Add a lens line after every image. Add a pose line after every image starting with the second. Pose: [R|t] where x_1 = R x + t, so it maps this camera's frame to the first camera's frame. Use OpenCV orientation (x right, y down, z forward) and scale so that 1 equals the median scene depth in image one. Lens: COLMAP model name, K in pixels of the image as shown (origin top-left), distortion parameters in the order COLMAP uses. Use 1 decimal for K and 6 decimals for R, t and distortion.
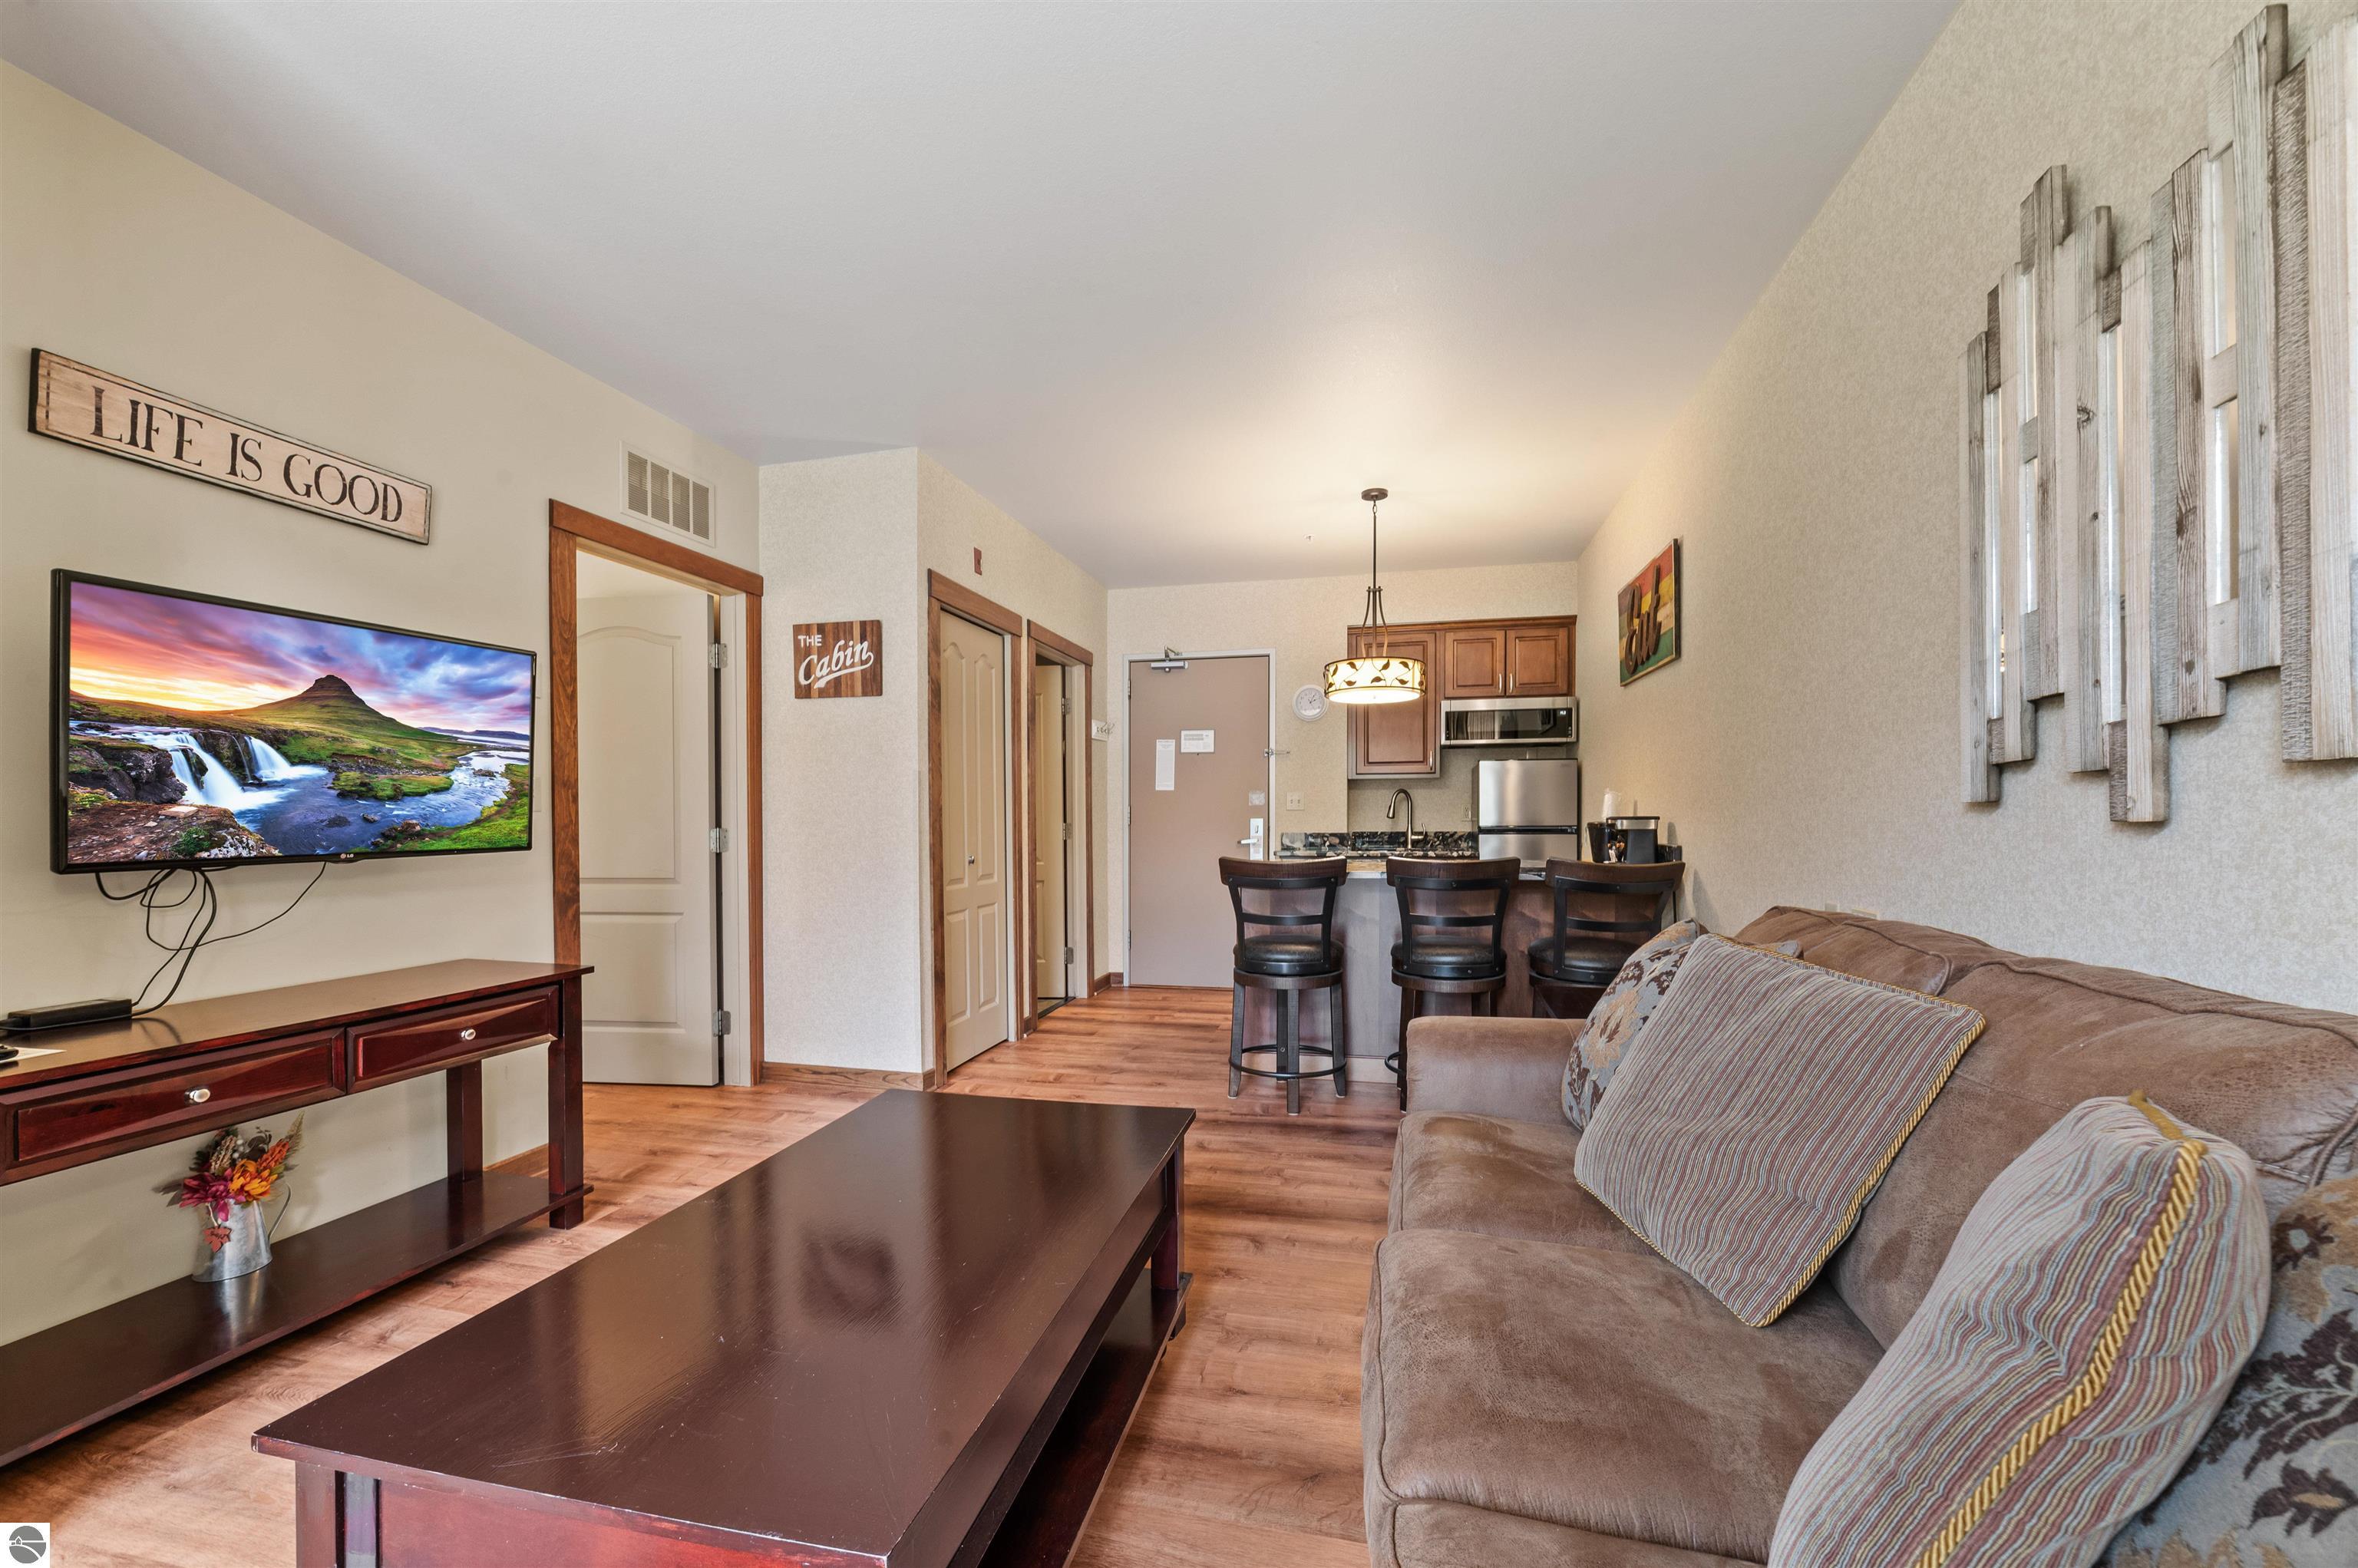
lens RADIAL K [[934.5, 0, 1177.8], [0, 934.5, 826.3], [0, 0, 1]] dist [-0.022550, 0.011074]
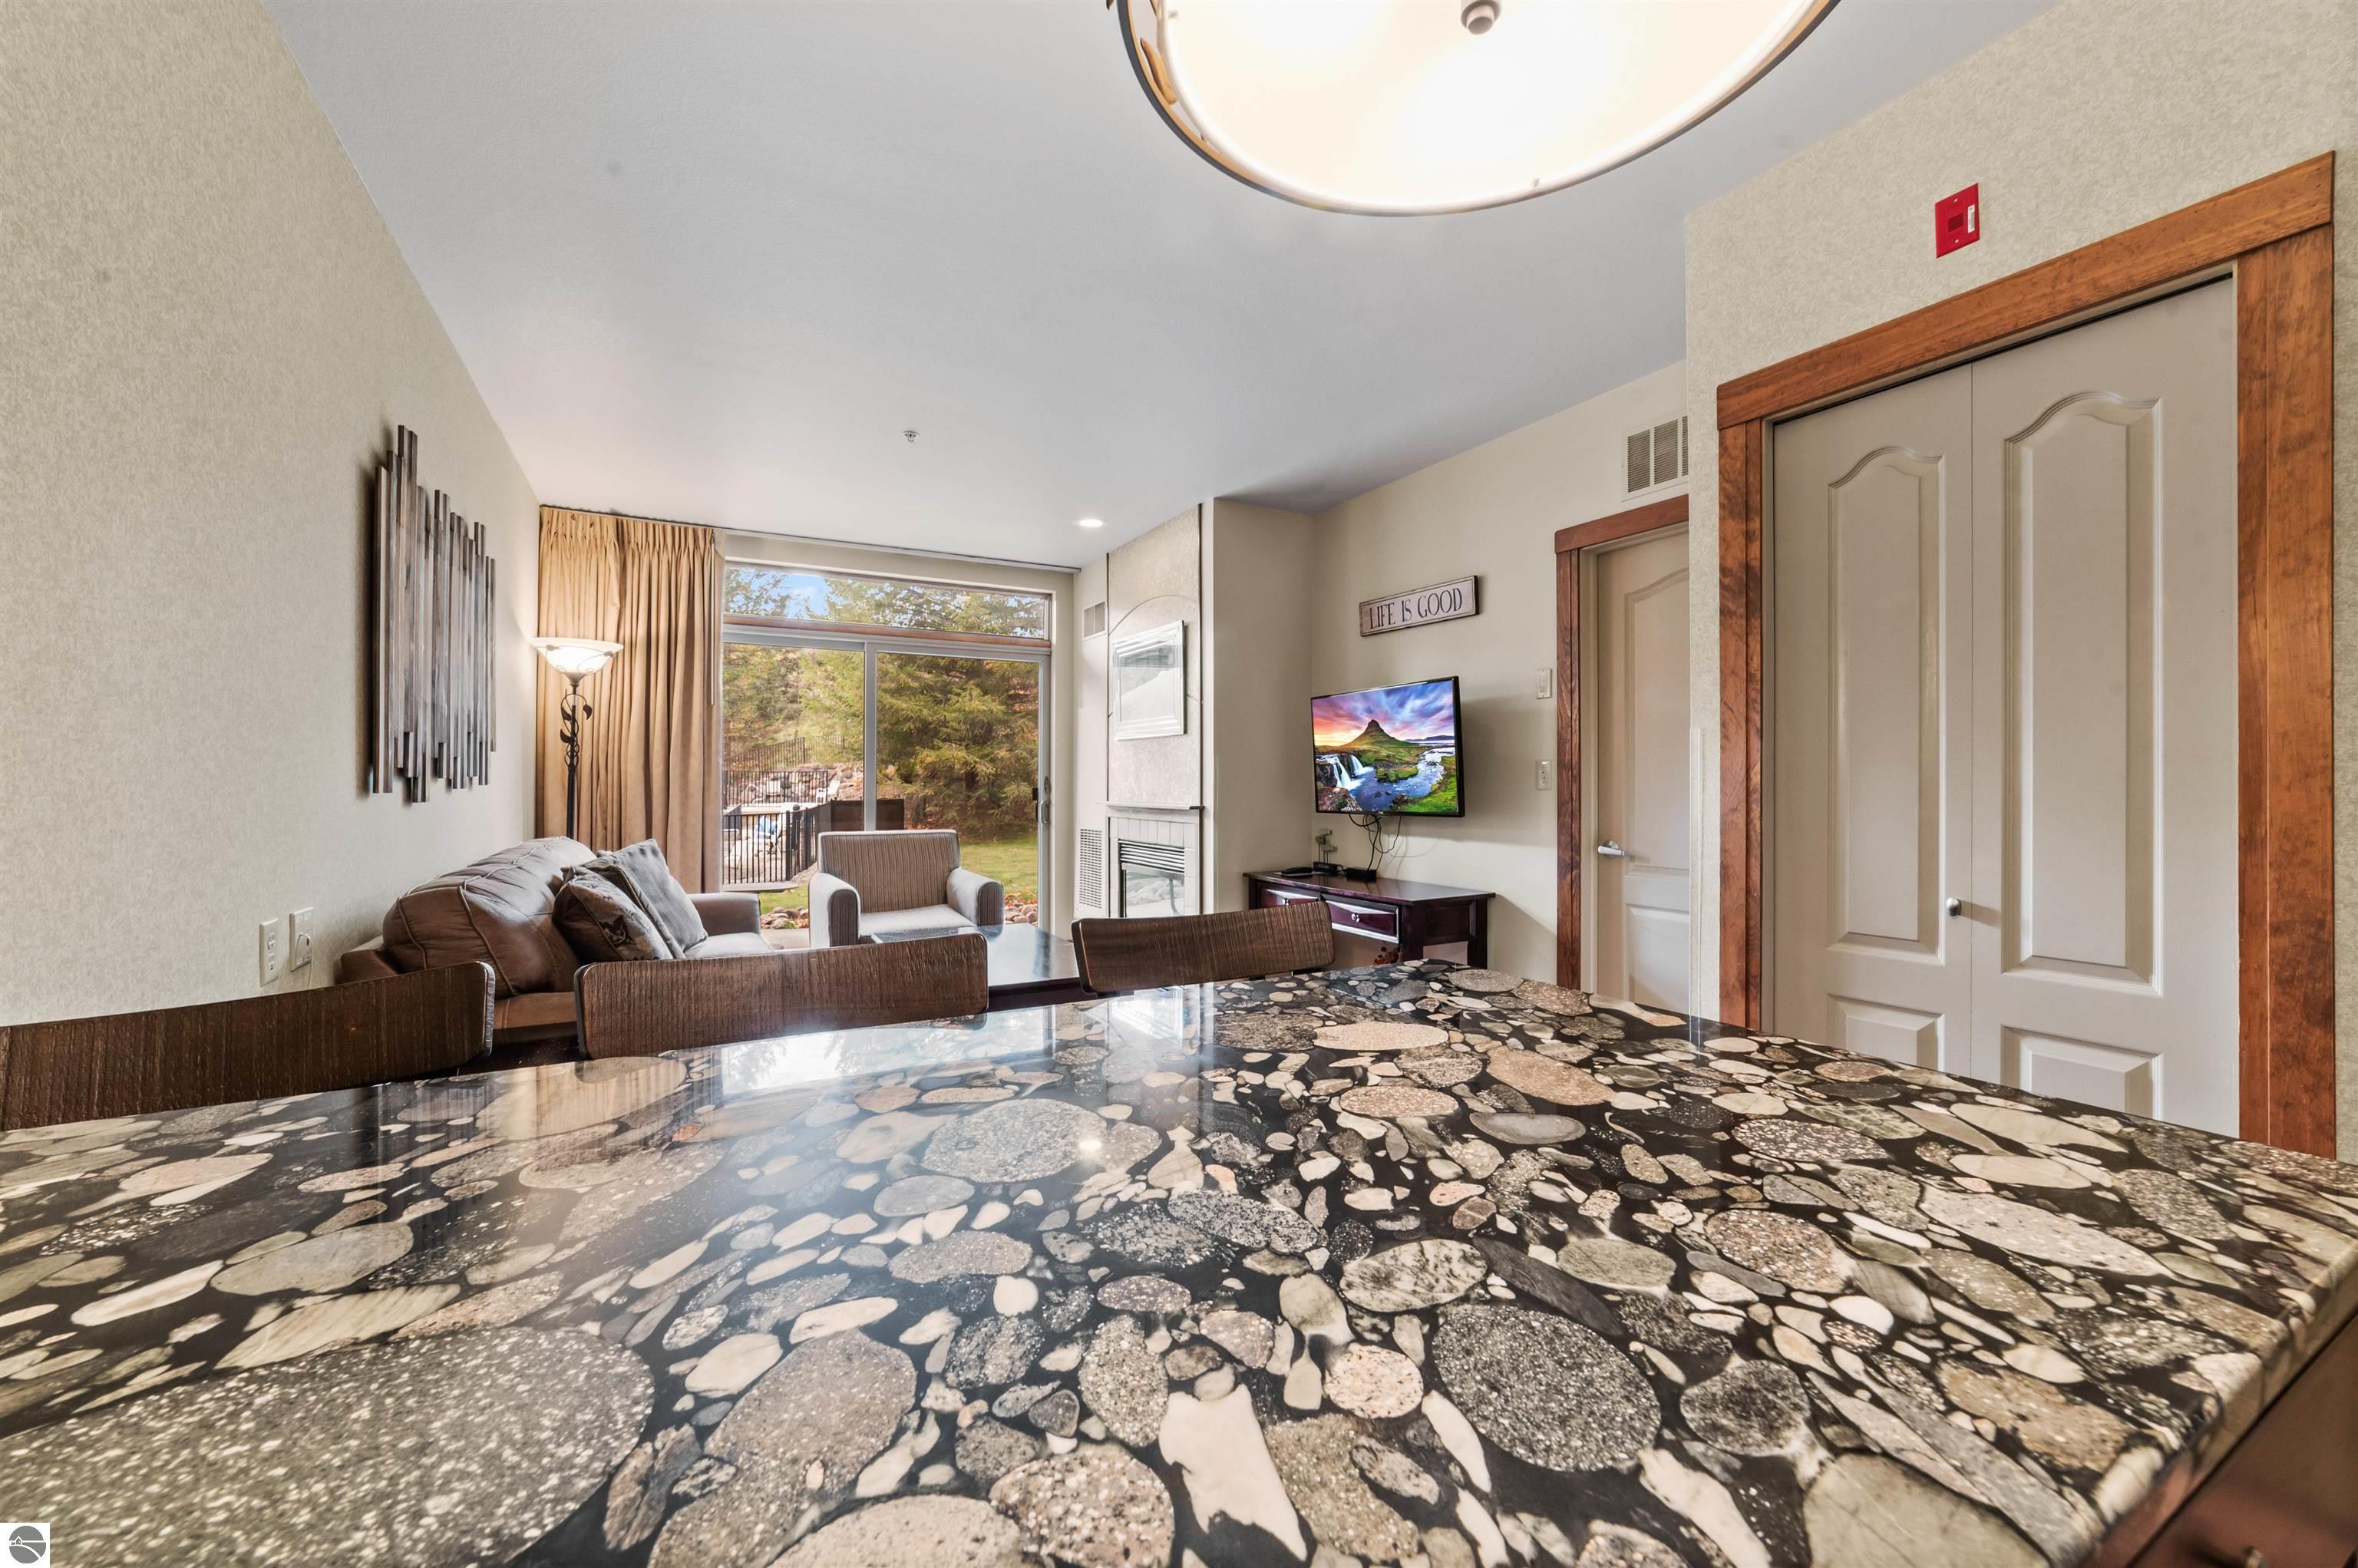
lens RADIAL K [[907.2, 0, 1176.5], [0, 907.2, 782.0], [0, 0, 1]] dist [-0.026413, 0.009668]
pose [[-0.742245, 0.001797, -0.670126, 0.356493], [-0.007847, 0.999905, 0.011373, -0.027608], [0.670083, 0.013700, -0.742160, 1.149684]]
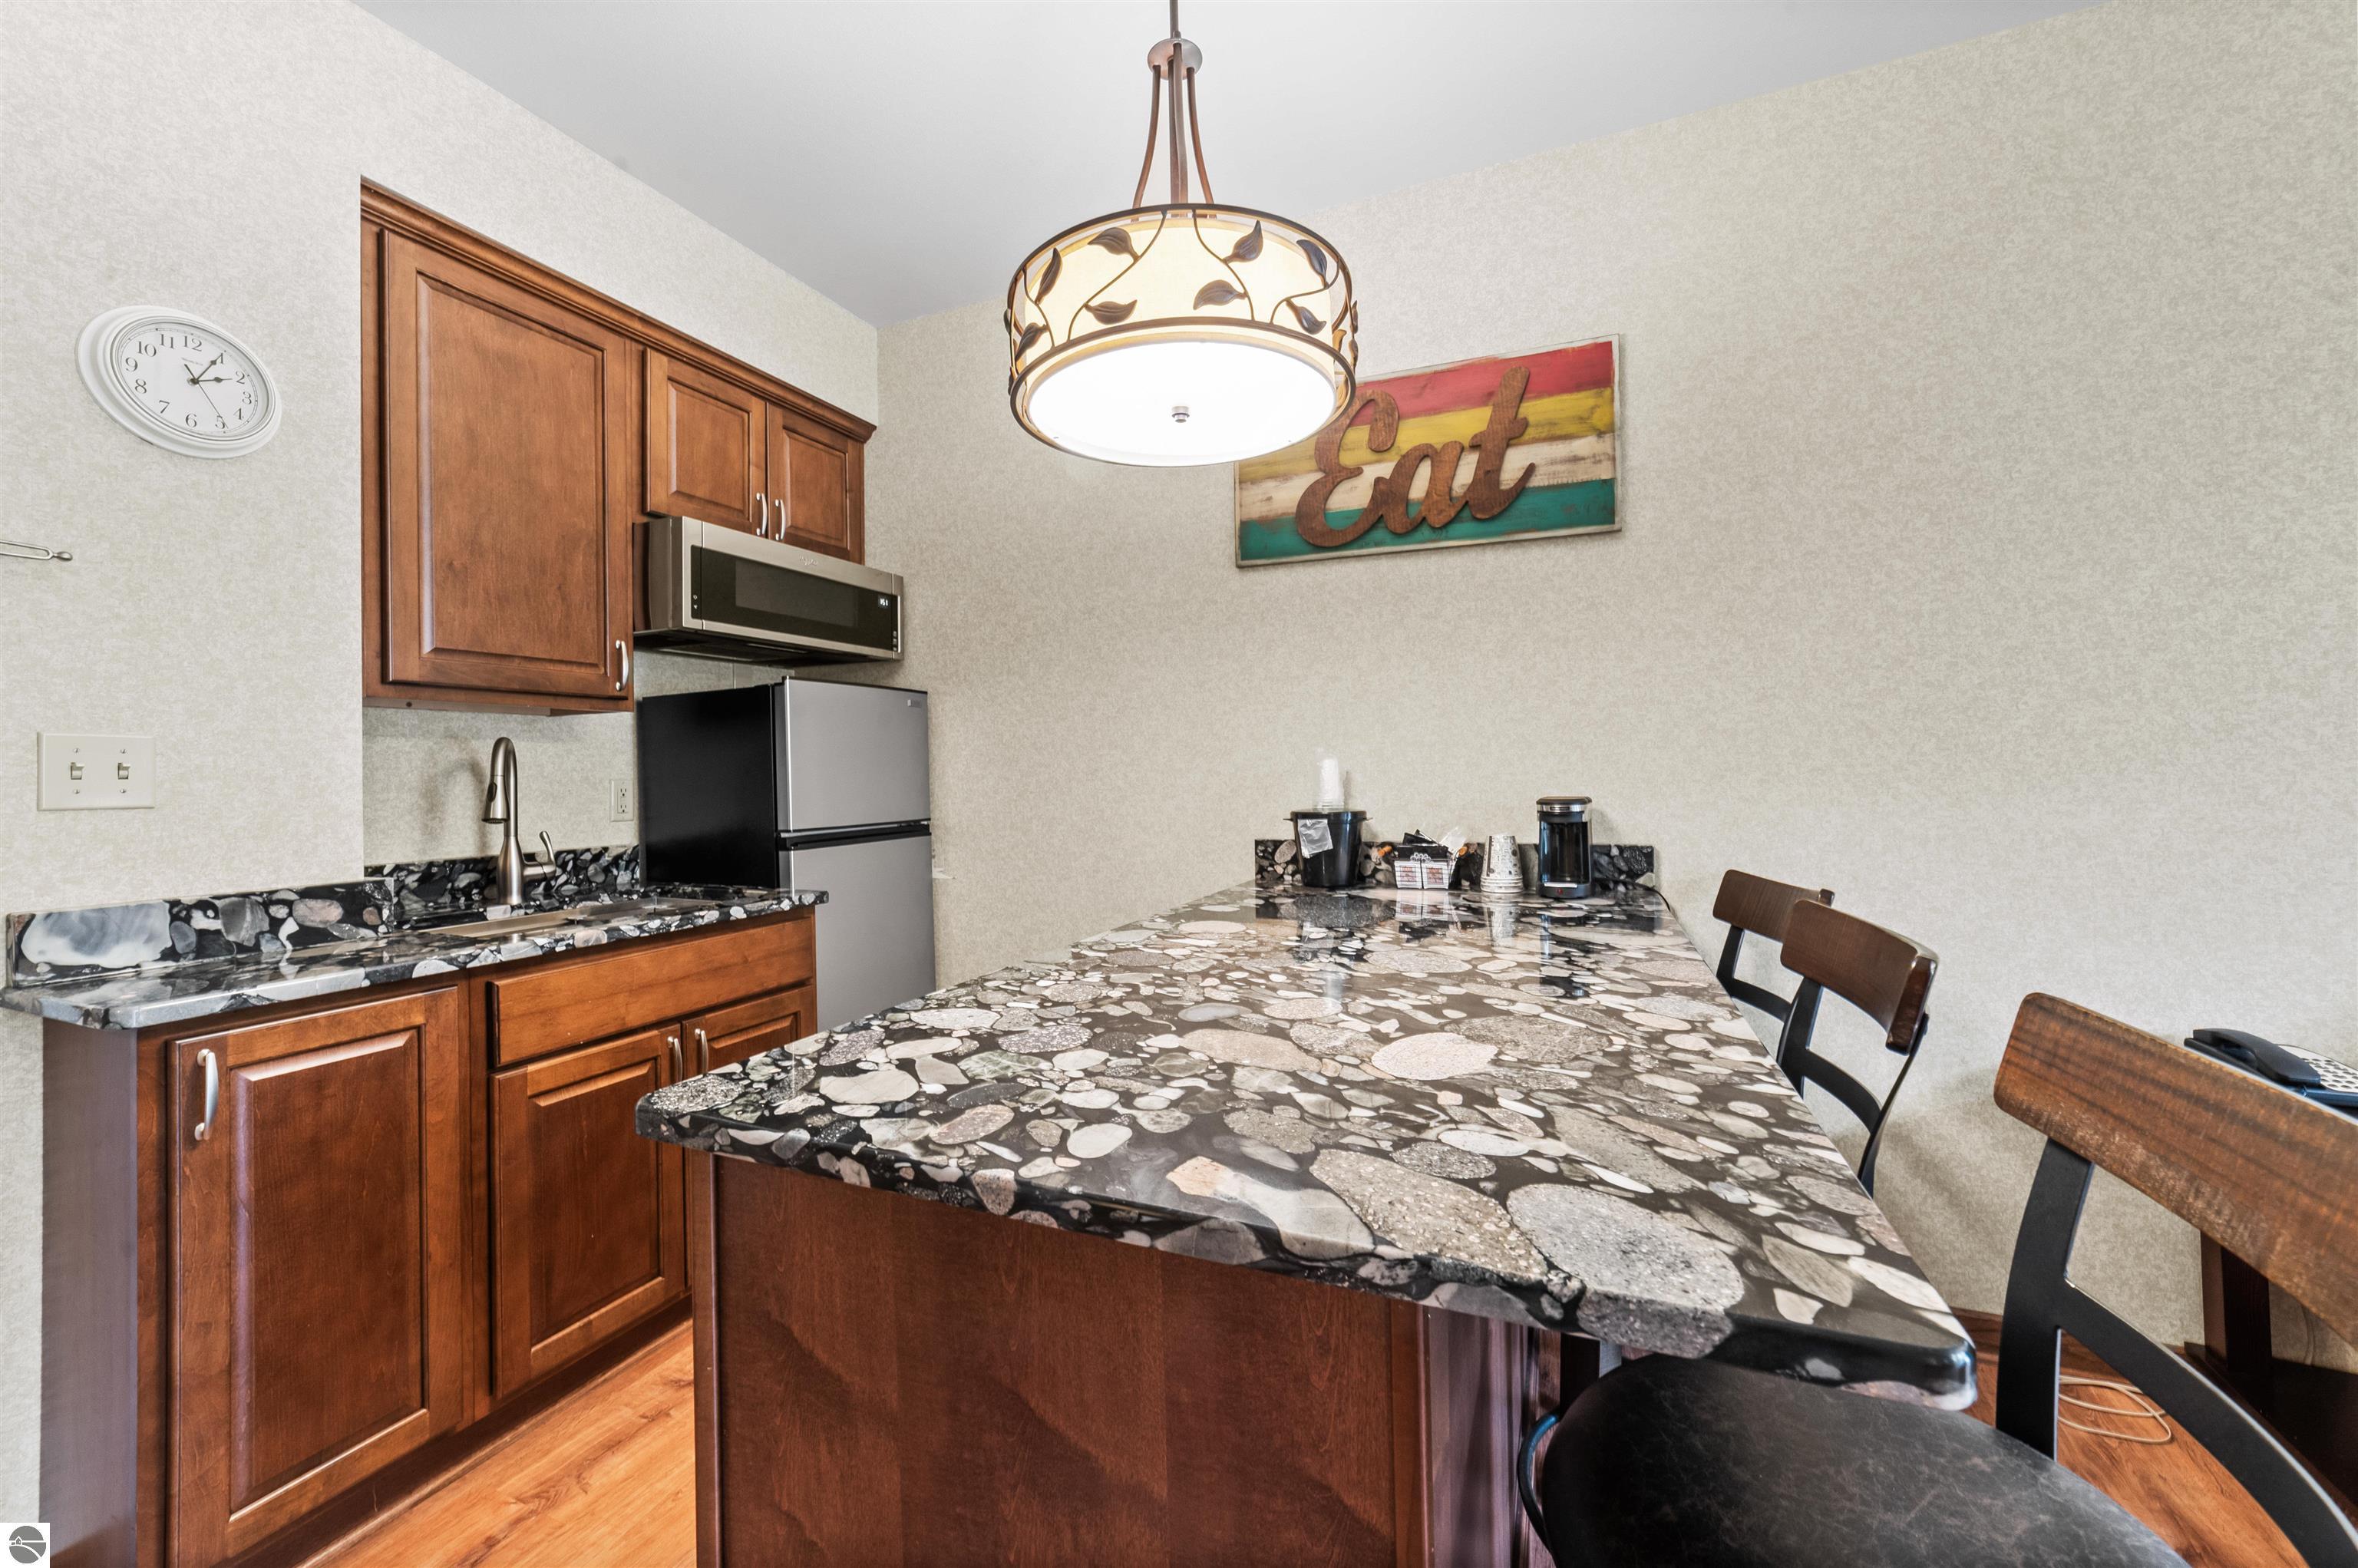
lens RADIAL K [[908.9, 0, 1180.7], [0, 908.9, 762.8], [0, 0, 1]] dist [-0.026304, 0.009876]
pose [[0.168540, 0.012115, 0.985620, -0.074018], [0.028787, 0.999437, -0.017208, -0.025552], [-0.985274, 0.031273, 0.168096, 1.027932]]
